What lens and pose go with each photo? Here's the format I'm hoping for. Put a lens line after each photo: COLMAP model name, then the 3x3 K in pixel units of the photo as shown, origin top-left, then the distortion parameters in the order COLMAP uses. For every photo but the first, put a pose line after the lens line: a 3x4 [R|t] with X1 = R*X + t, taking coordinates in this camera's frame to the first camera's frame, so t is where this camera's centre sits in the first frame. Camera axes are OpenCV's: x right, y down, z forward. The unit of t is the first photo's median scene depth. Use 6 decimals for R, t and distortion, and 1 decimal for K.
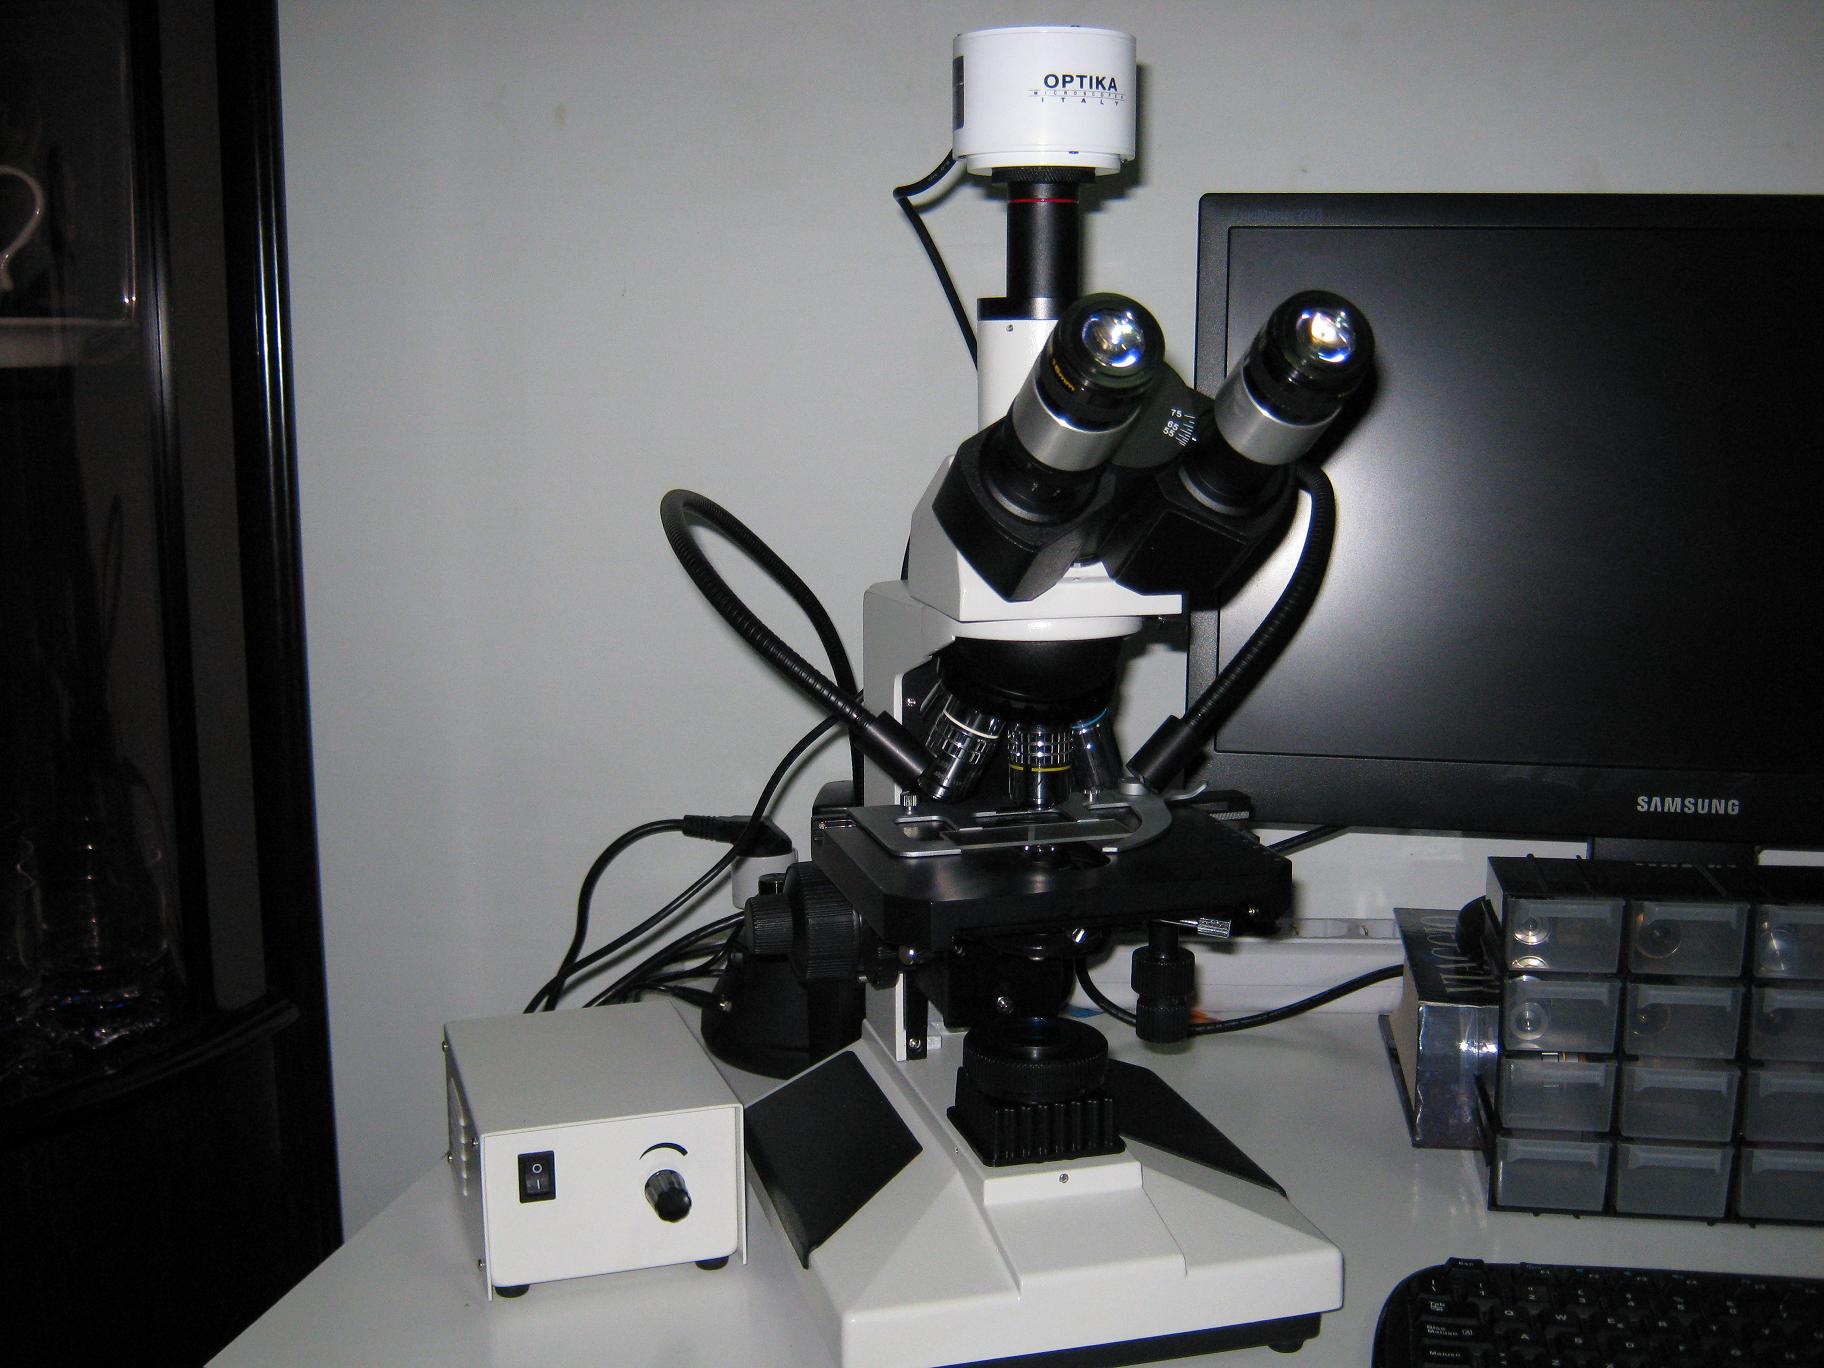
lens RADIAL K [[2035.5, 0, 912.1], [0, 2035.5, 711.9], [0, 0, 1]] dist [-0.123448, 0.157812]
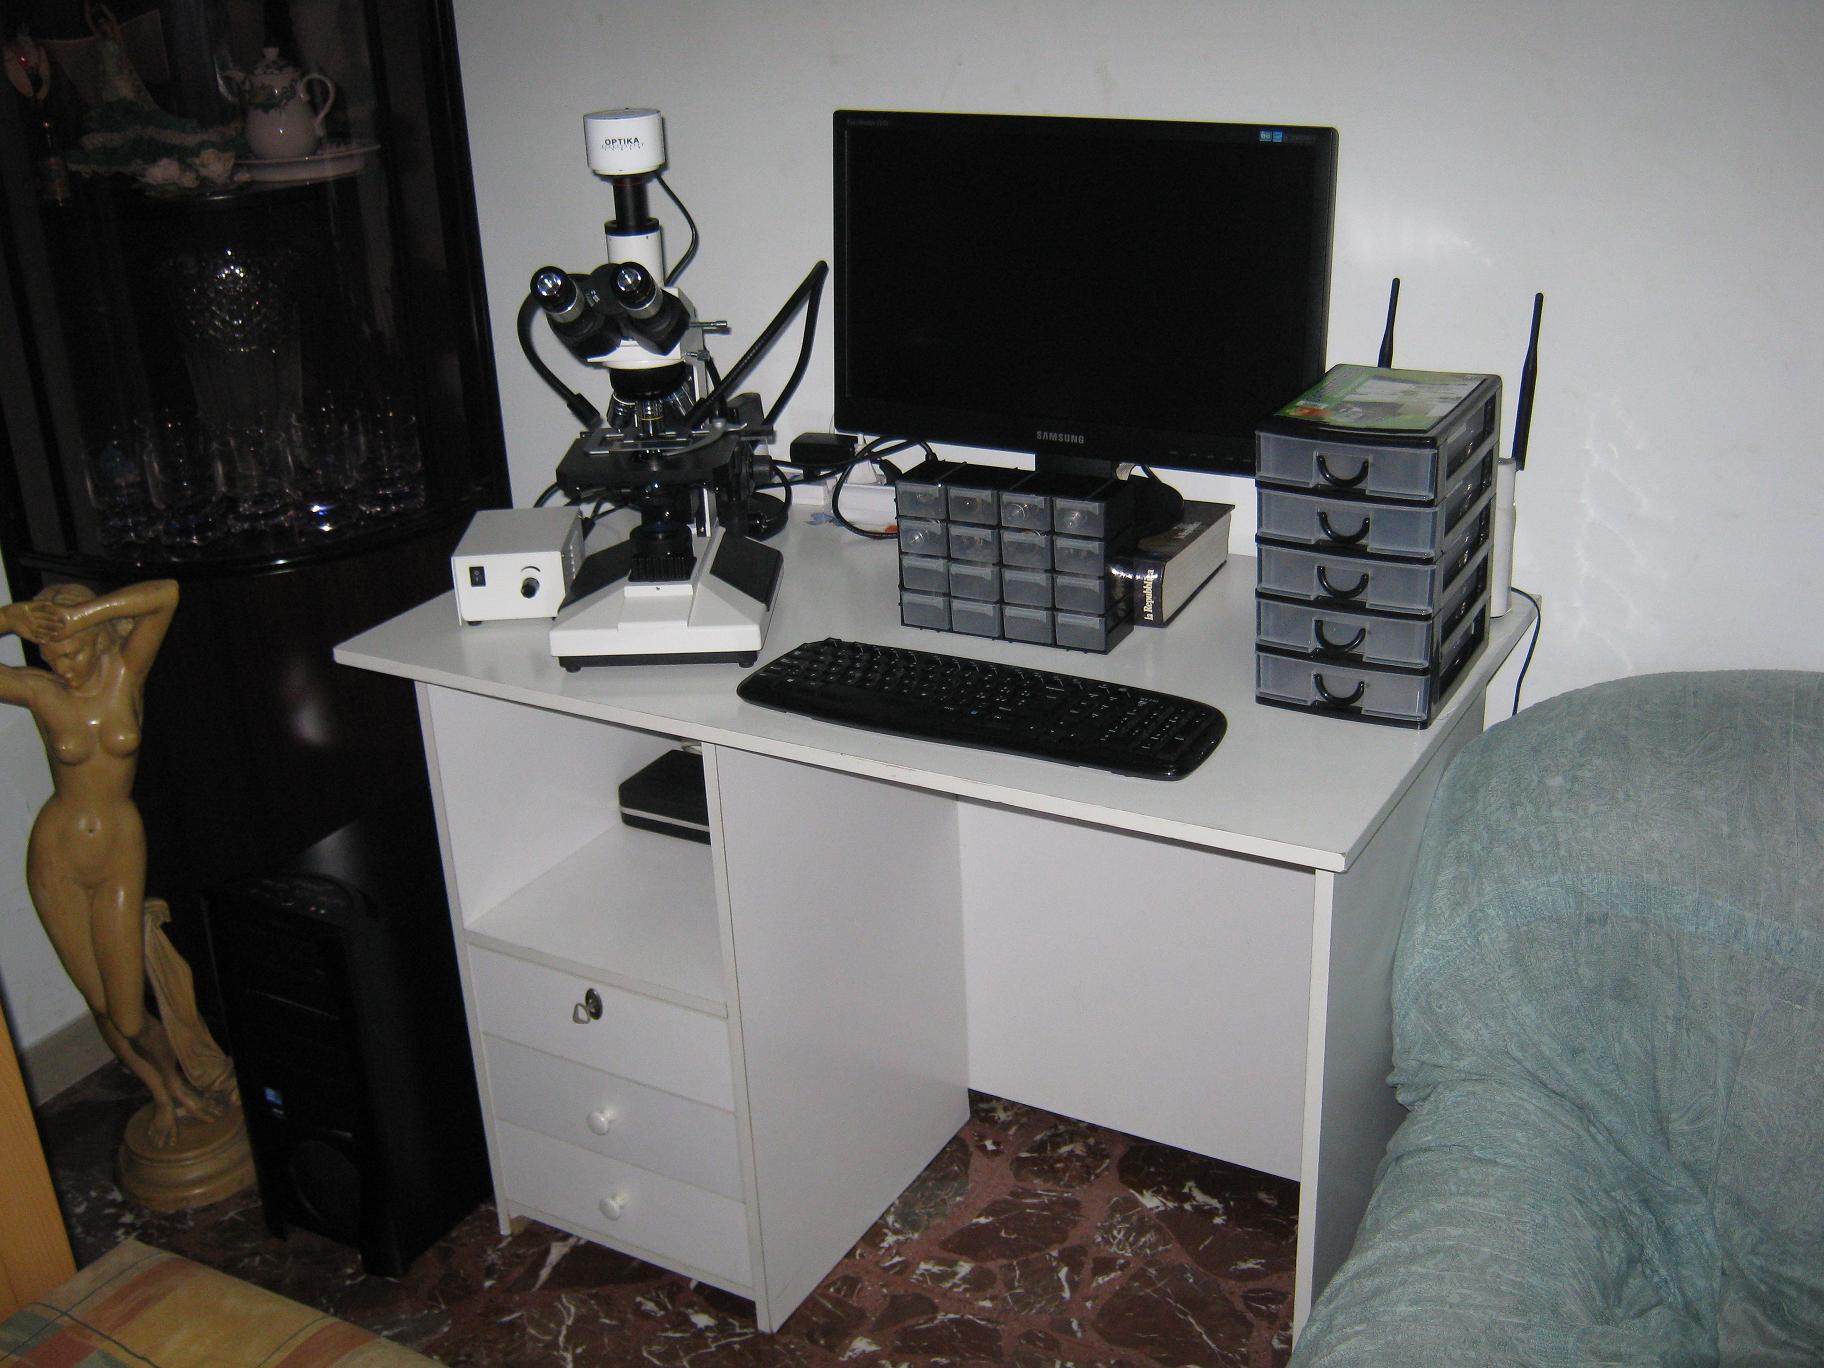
lens RADIAL K [[2035.5, 0, 912.1], [0, 2035.5, 711.9], [0, 0, 1]] dist [-0.123448, 0.157812]
pose [[0.951683, 0.086131, -0.294757, 0.969056], [-0.012527, 0.969950, 0.242982, -0.194958], [0.306828, -0.227550, 0.924163, -1.049375]]
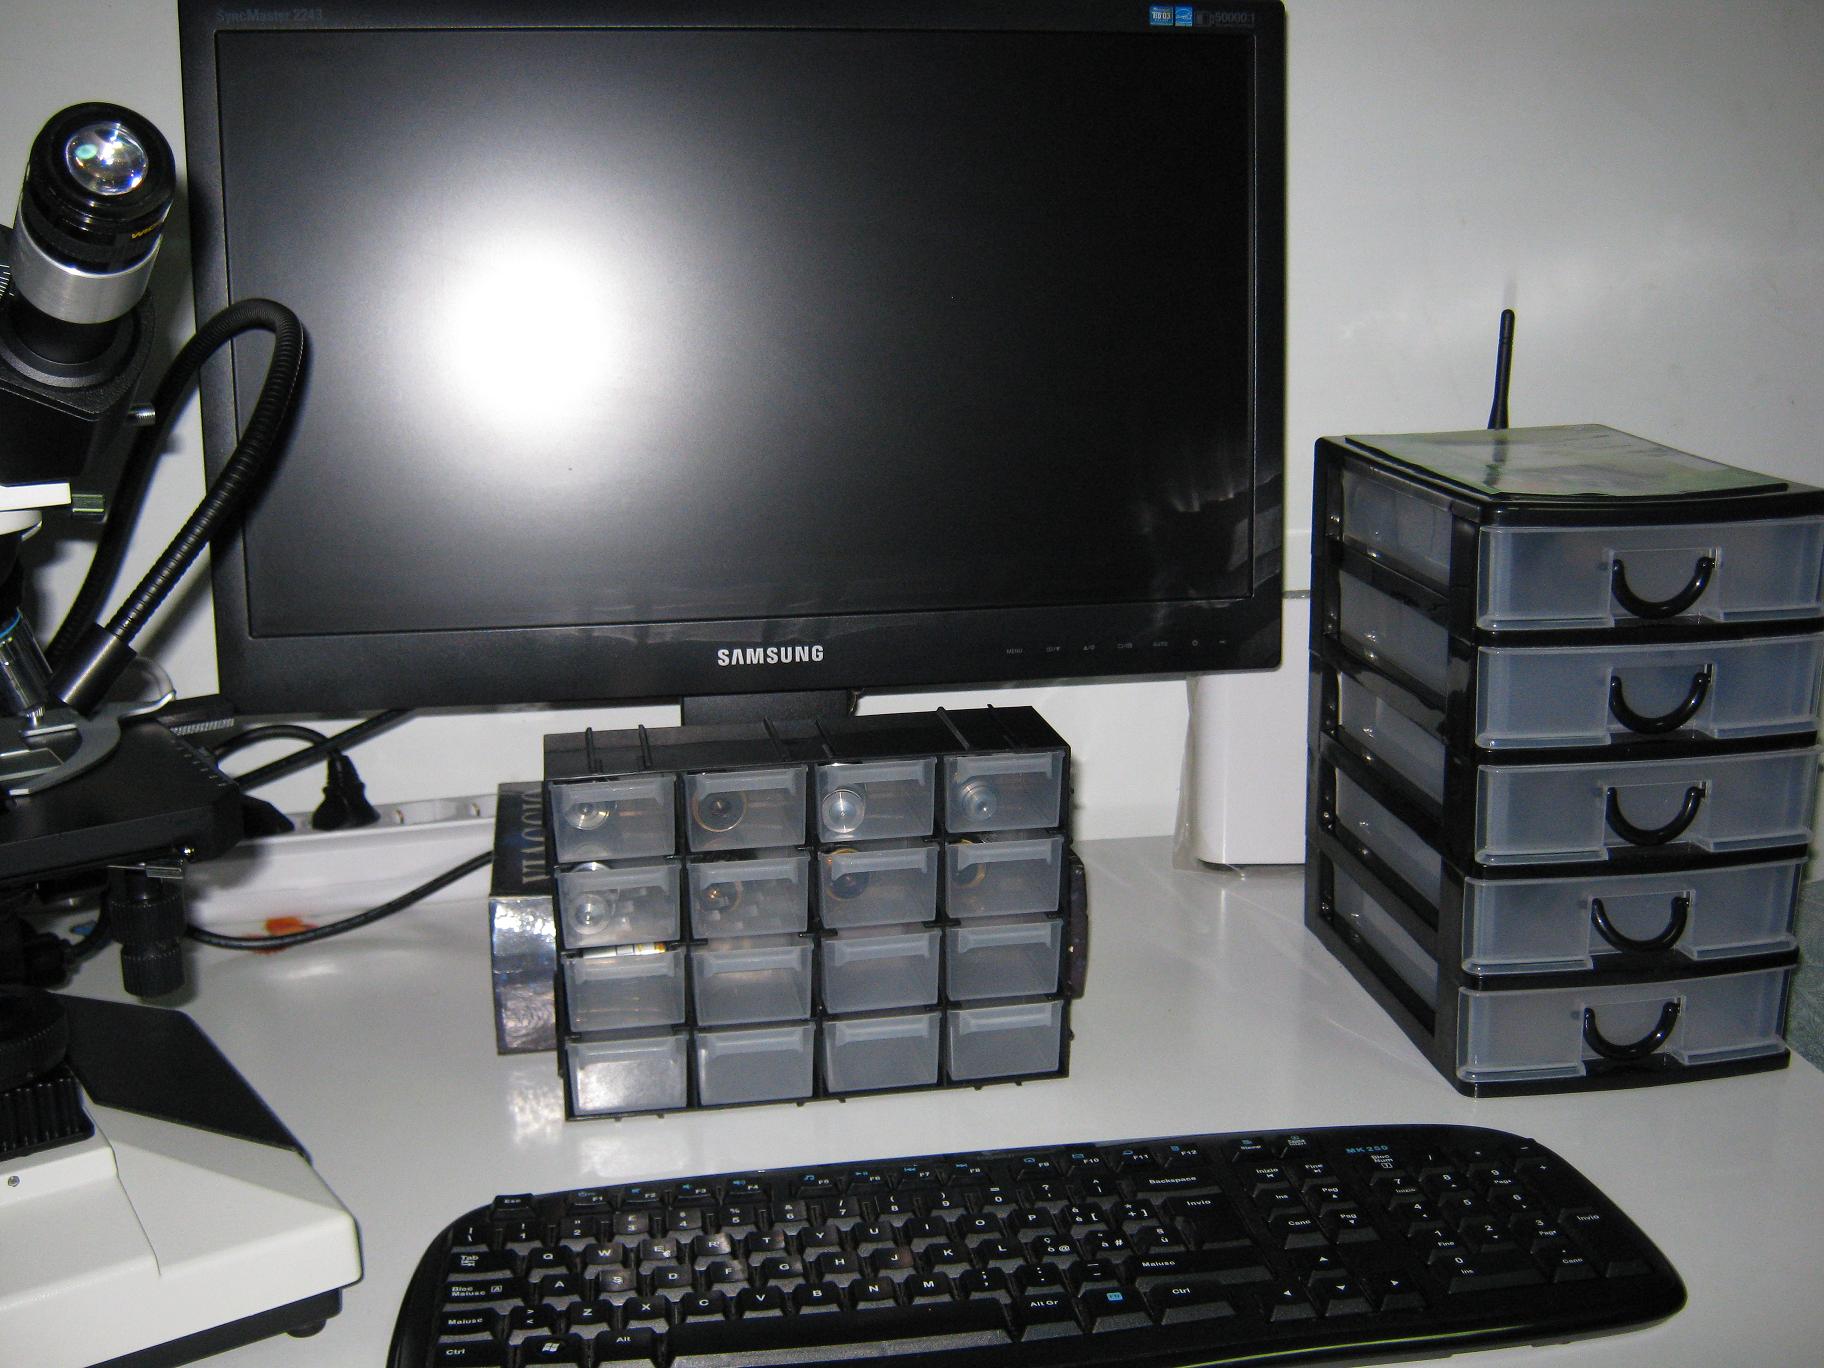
lens RADIAL K [[2006.8, 0, 912.0], [0, 2006.8, 684.0], [0, 0, 1]] dist [-0.090322, 0.061054]
pose [[0.943115, -0.092106, 0.319454, 0.168388], [0.067363, 0.993868, 0.087681, -0.020310], [-0.325572, -0.061174, 0.943536, 0.104517]]
